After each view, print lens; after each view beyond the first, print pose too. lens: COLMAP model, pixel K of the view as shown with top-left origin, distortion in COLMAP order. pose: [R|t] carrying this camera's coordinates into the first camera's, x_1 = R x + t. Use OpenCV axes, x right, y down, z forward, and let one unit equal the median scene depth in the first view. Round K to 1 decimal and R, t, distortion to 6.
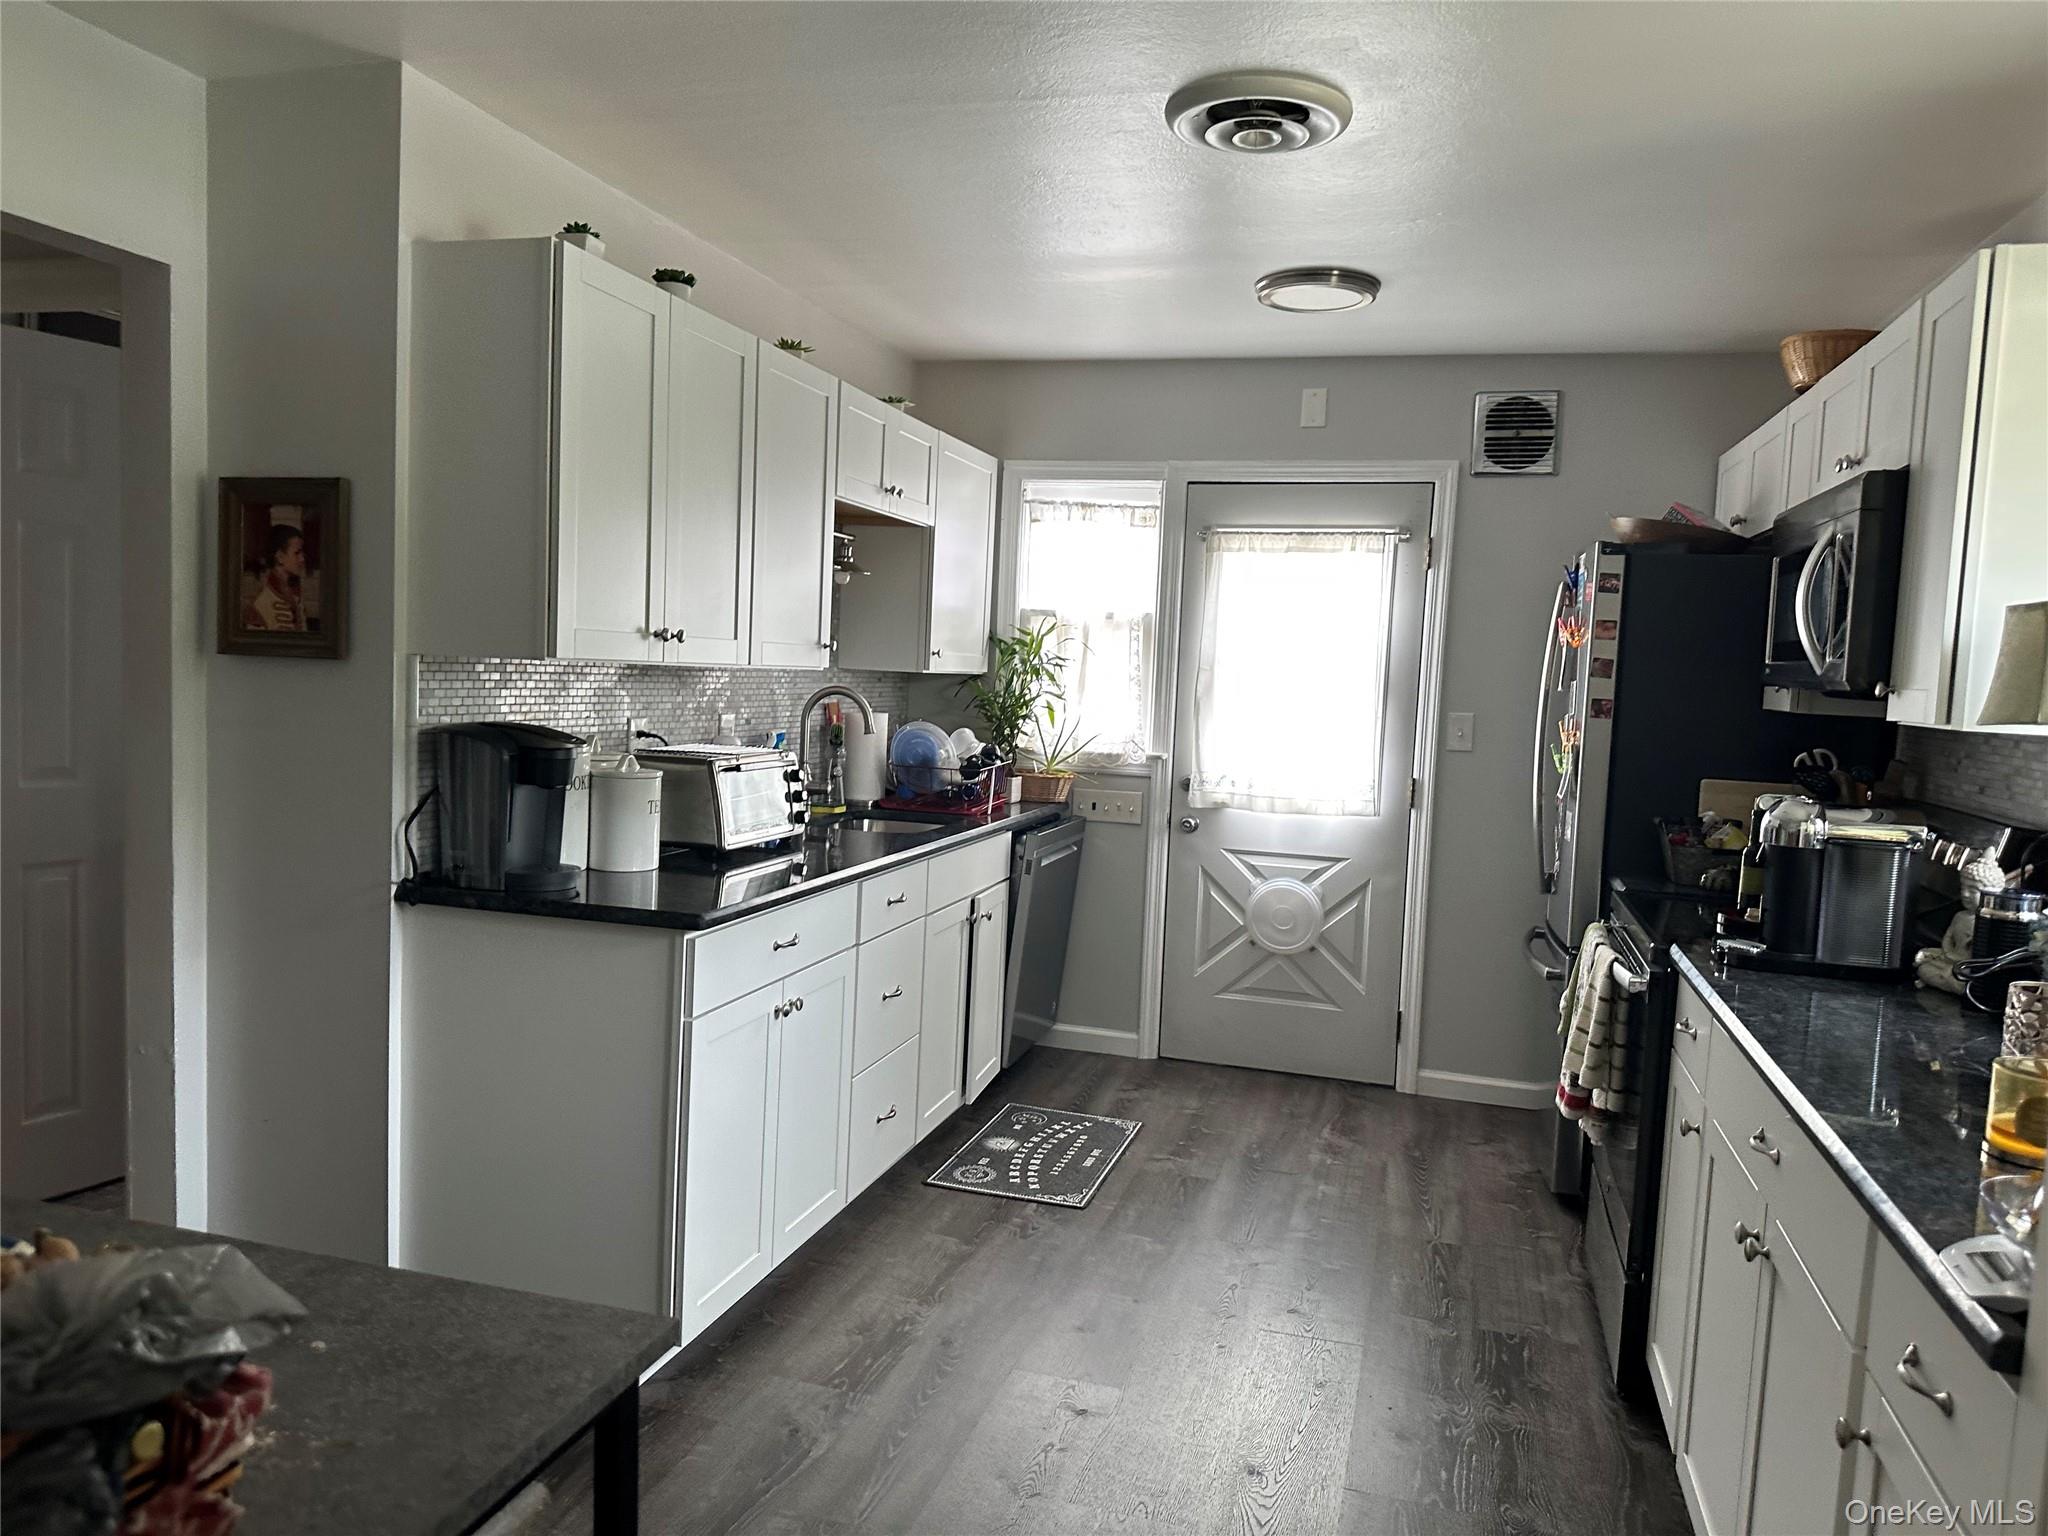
lens RADIAL K [[1425.4, 0, 1029.9], [0, 1425.4, 779.4], [0, 0, 1]] dist [0.097102, -0.135202]
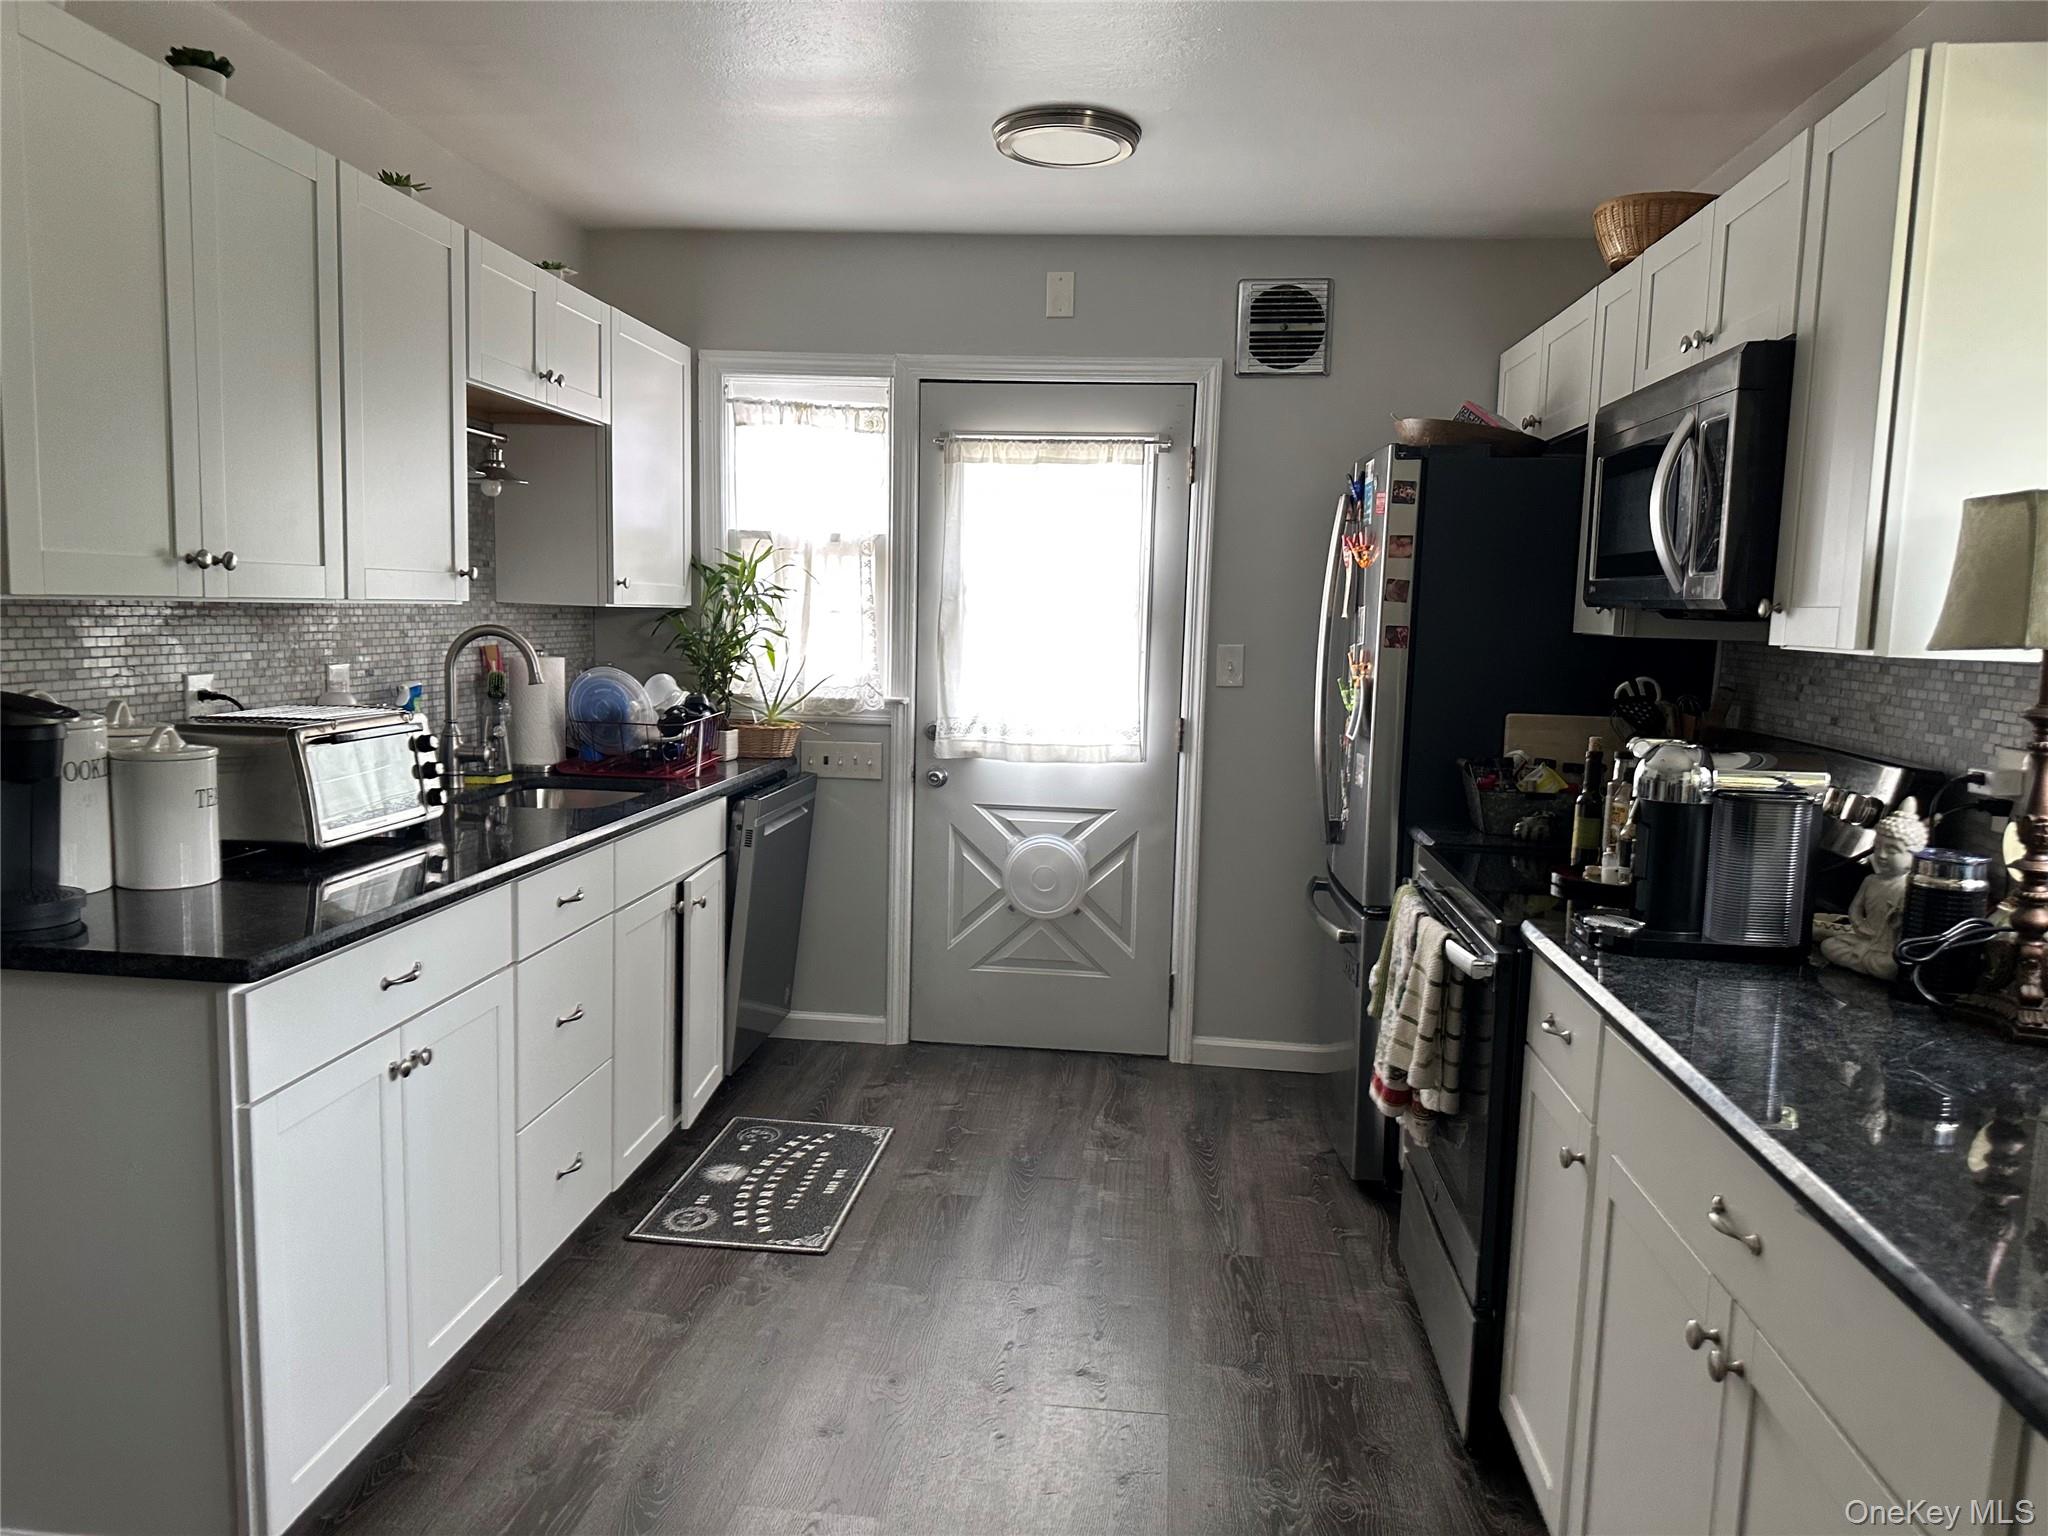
lens RADIAL K [[1425.4, 0, 1029.9], [0, 1425.4, 779.4], [0, 0, 1]] dist [0.097102, -0.135202]
pose [[0.982843, -0.038528, 0.180376, 0.013650], [0.030086, 0.998331, 0.049304, -0.011649], [-0.181975, -0.043031, 0.982361, 0.171373]]
